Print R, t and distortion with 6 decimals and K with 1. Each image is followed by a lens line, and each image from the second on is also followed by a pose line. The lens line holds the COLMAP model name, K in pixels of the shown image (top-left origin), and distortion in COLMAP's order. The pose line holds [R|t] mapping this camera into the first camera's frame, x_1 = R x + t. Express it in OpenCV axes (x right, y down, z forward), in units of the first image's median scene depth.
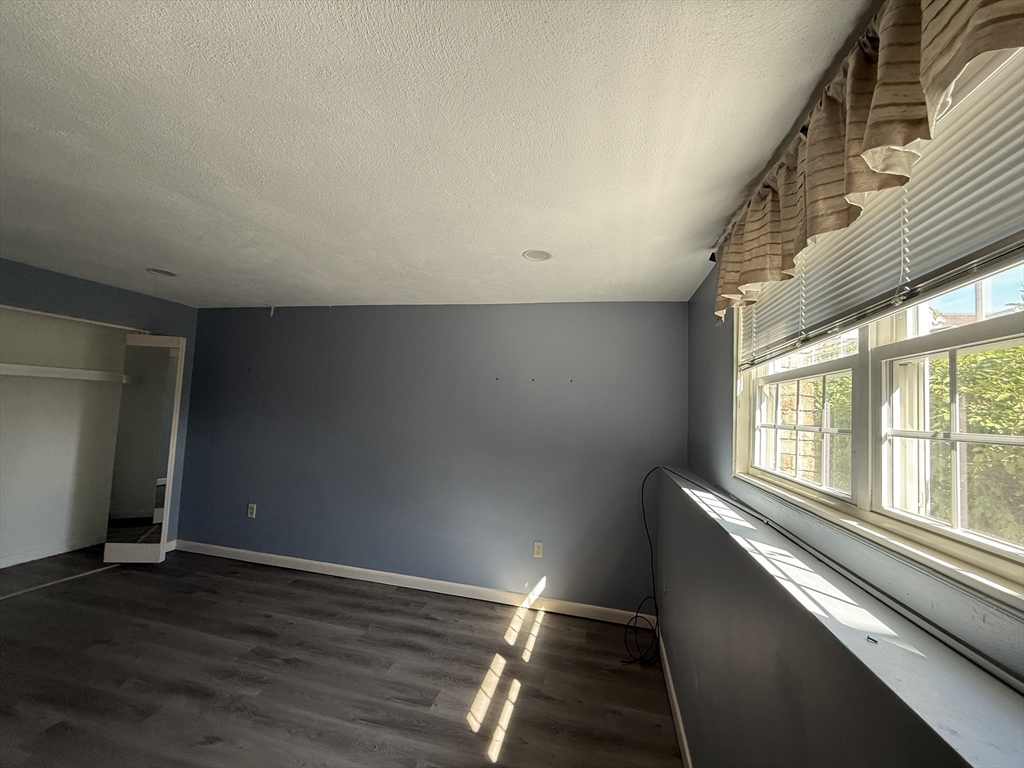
lens RADIAL K [[407.7, 0, 510.1], [0, 407.7, 383.8], [0, 0, 1]] dist [-0.000048, 0.000340]
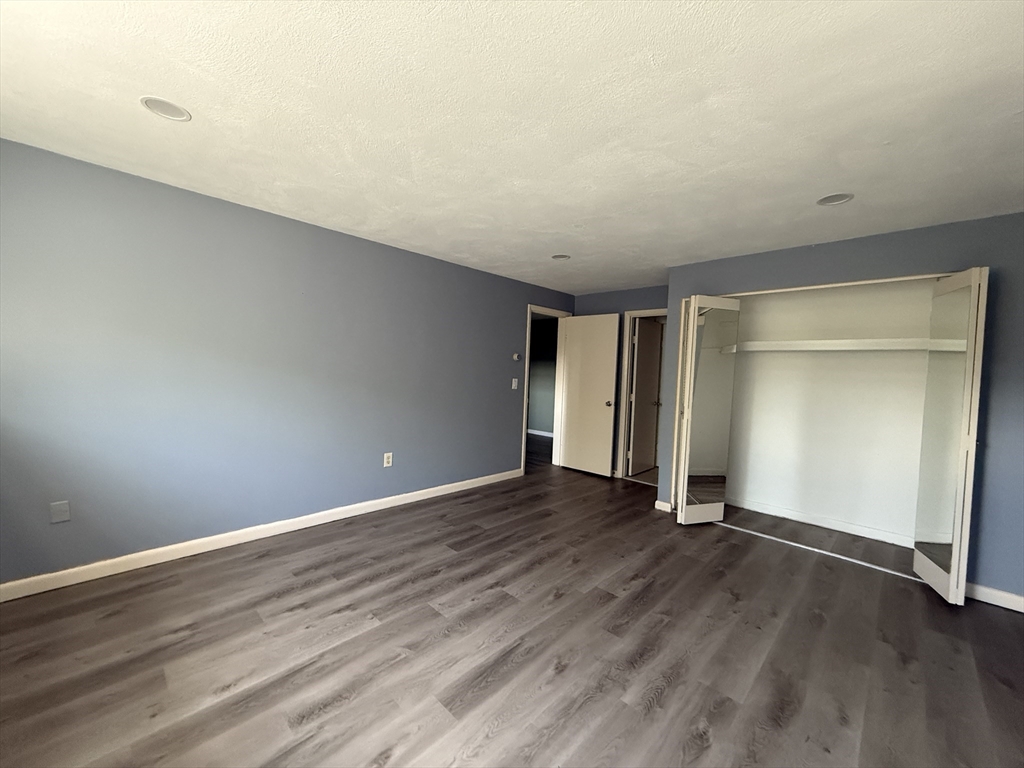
lens RADIAL K [[407.7, 0, 510.0], [0, 407.7, 383.3], [0, 0, 1]] dist [-0.000048, 0.000340]
pose [[-0.510805, -0.037986, -0.858857, 0.155061], [-0.006972, 0.999174, -0.040045, 0.133495], [0.859668, -0.014467, -0.510648, 0.938368]]
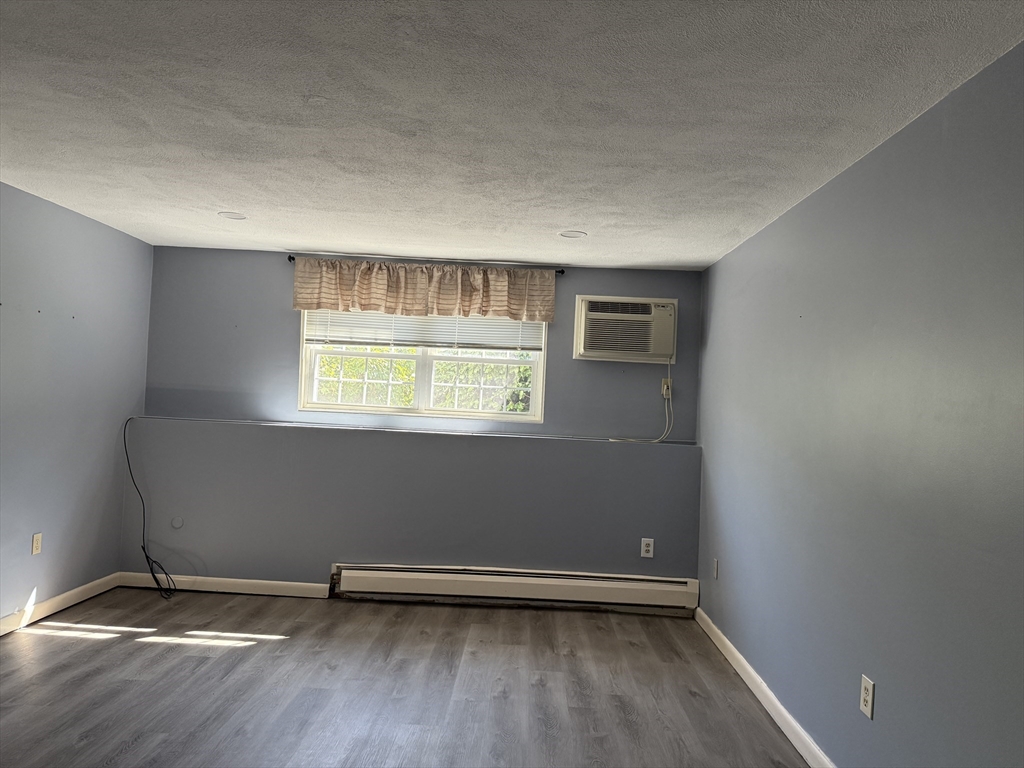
lens RADIAL K [[714.8, 0, 508.2], [0, 714.8, 387.9], [0, 0, 1]] dist [0.062236, -0.081835]
pose [[-0.200730, -0.040558, 0.978807, -1.596206], [-0.128149, 0.991644, 0.014810, -0.001015], [-0.971229, -0.122461, -0.204250, 0.554128]]
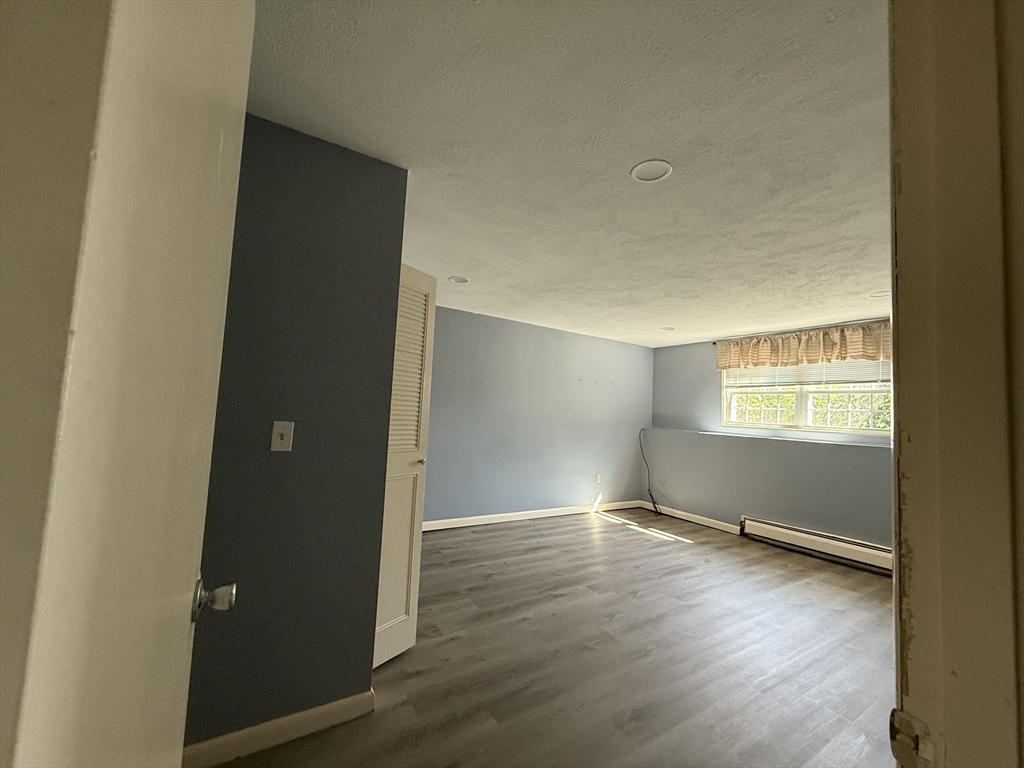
lens RADIAL K [[407.7, 0, 510.1], [0, 407.7, 382.2], [0, 0, 1]] dist [-0.000048, 0.000340]
pose [[0.699538, 0.038802, 0.713541, -1.725013], [-0.066221, 0.997748, 0.010664, -0.003502], [-0.711520, -0.054711, 0.700532, 0.064975]]
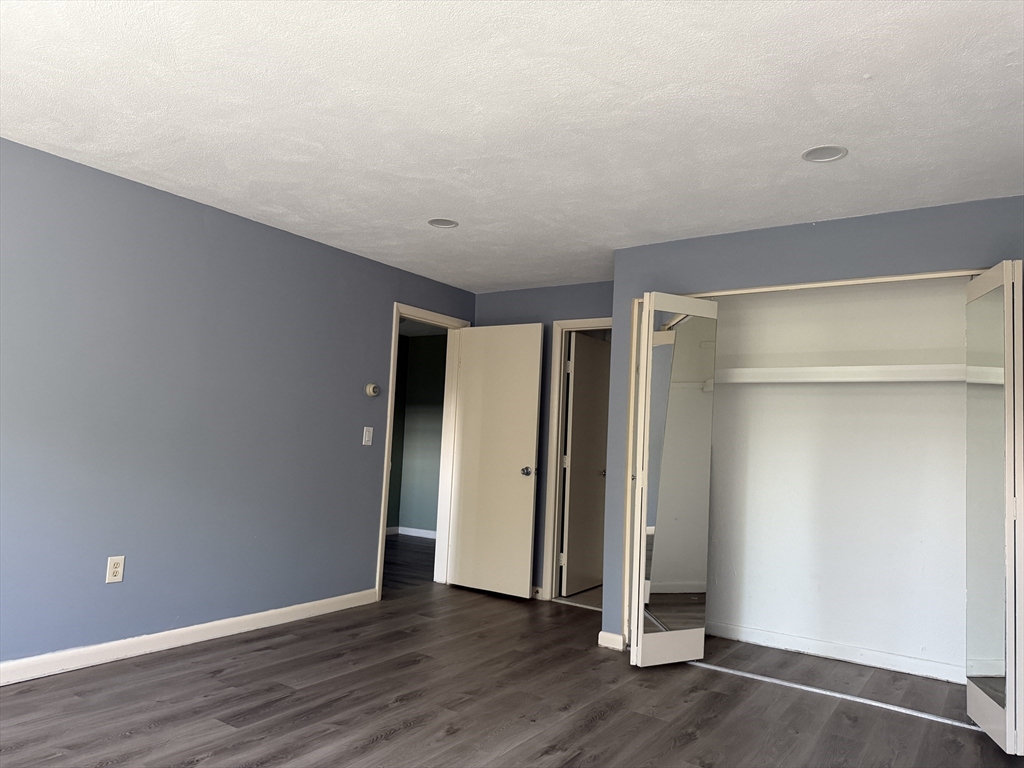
lens RADIAL K [[714.8, 0, 506.8], [0, 714.8, 385.6], [0, 0, 1]] dist [0.062236, -0.081835]
pose [[-0.354230, -0.134429, -0.925446, 0.176592], [-0.003273, 0.989786, -0.142522, 0.193811], [0.935153, -0.047456, -0.351052, 1.015239]]
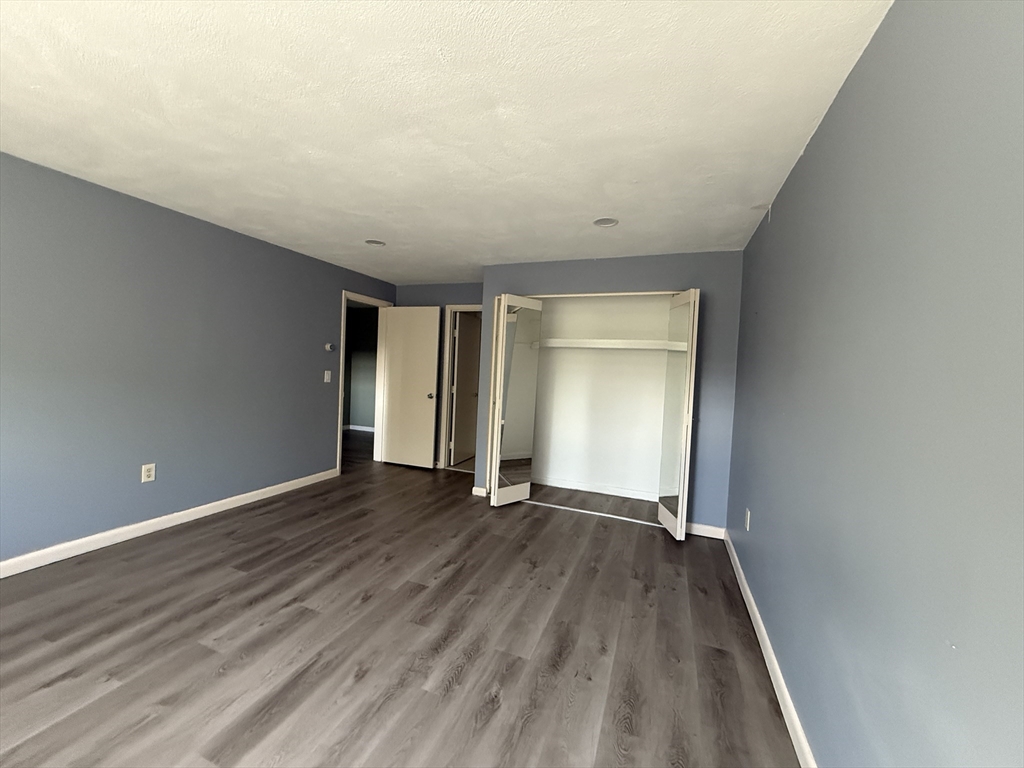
lens RADIAL K [[407.7, 0, 510.4], [0, 407.7, 383.7], [0, 0, 1]] dist [-0.000048, 0.000340]
pose [[-0.132358, -0.017537, -0.991047, 0.130230], [0.011940, 0.999743, -0.019285, 0.132822], [0.991130, -0.014385, -0.132115, 0.984653]]
